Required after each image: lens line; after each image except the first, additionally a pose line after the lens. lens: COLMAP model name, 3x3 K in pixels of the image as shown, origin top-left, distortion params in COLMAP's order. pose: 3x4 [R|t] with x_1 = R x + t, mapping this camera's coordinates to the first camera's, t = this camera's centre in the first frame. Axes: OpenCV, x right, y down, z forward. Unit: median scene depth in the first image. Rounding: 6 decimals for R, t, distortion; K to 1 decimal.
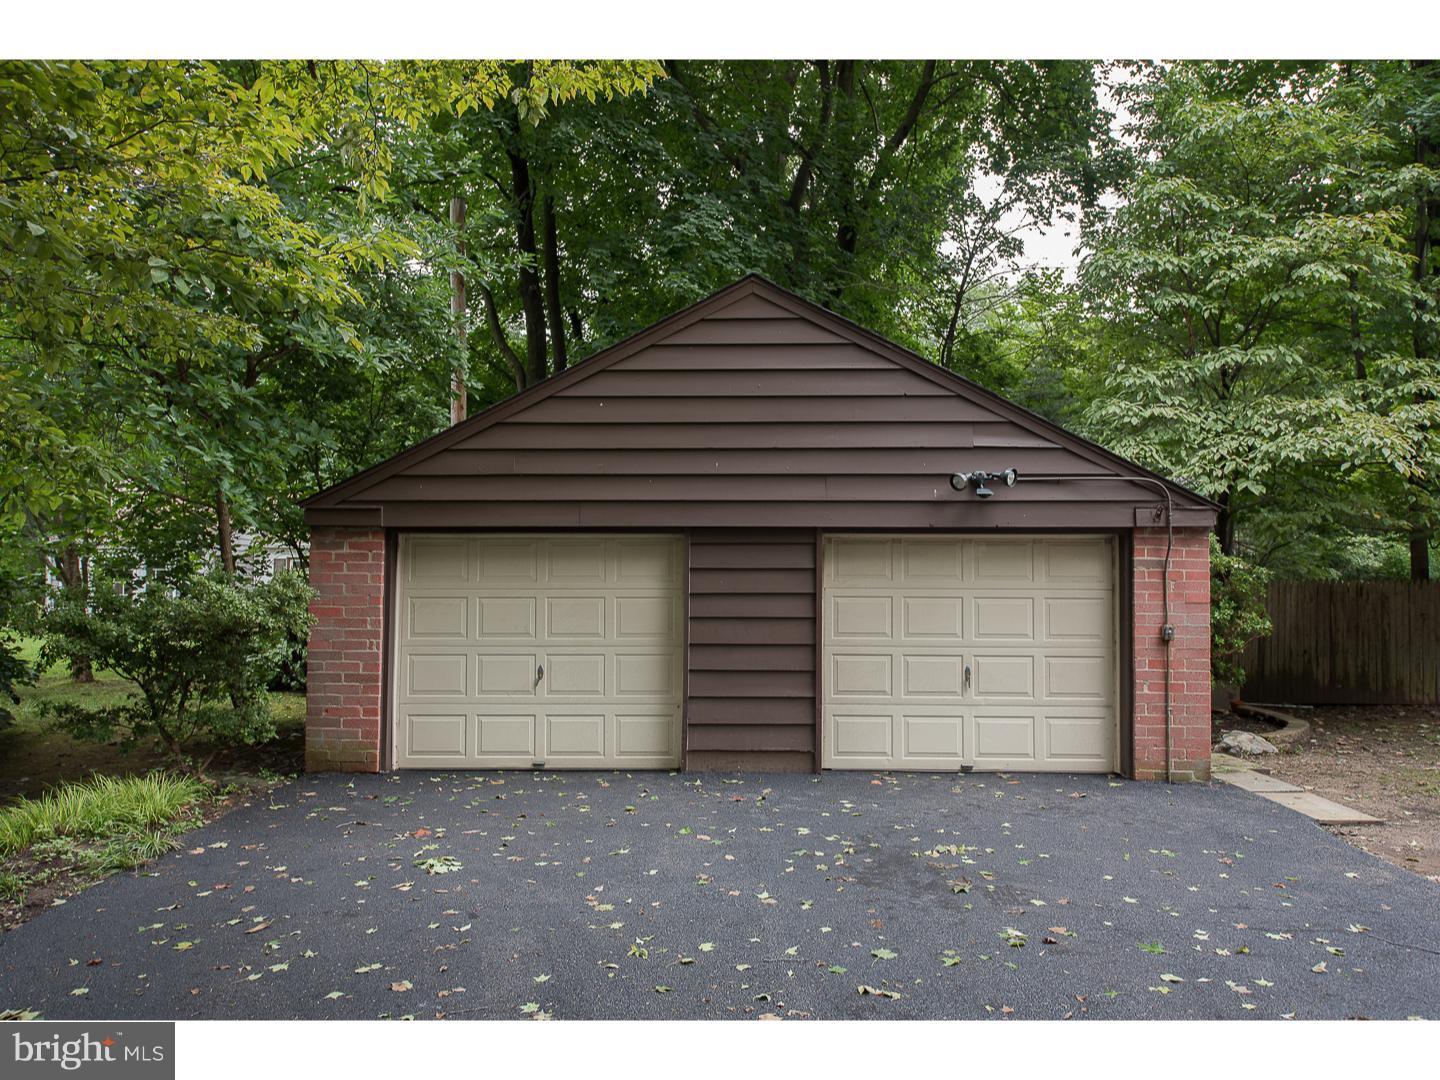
lens RADIAL K [[899.8, 0, 720.0], [0, 899.8, 540.0], [0, 0, 1]] dist [0.001522, 0.000615]
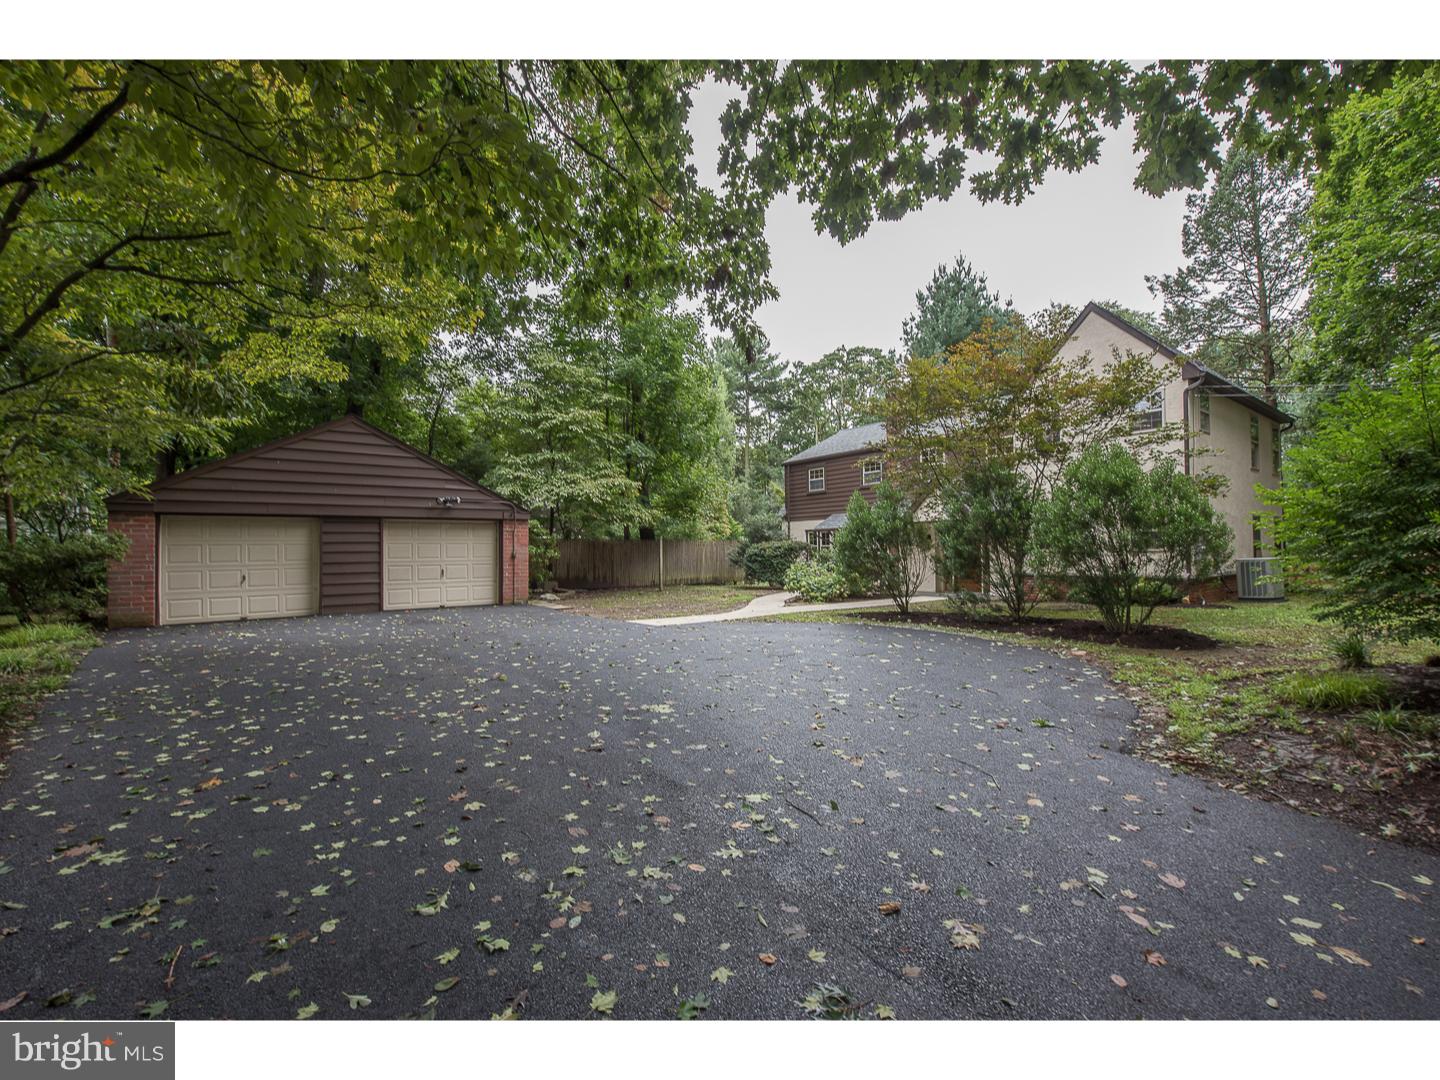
lens RADIAL K [[626.6, 0, 720.0], [0, 626.6, 540.0], [0, 0, 1]] dist [0.000686, 0.000029]
pose [[0.772159, -0.002711, 0.635424, -0.280399], [-0.017286, 0.999531, 0.025270, -0.008647], [-0.635194, -0.030497, 0.771750, -0.986069]]
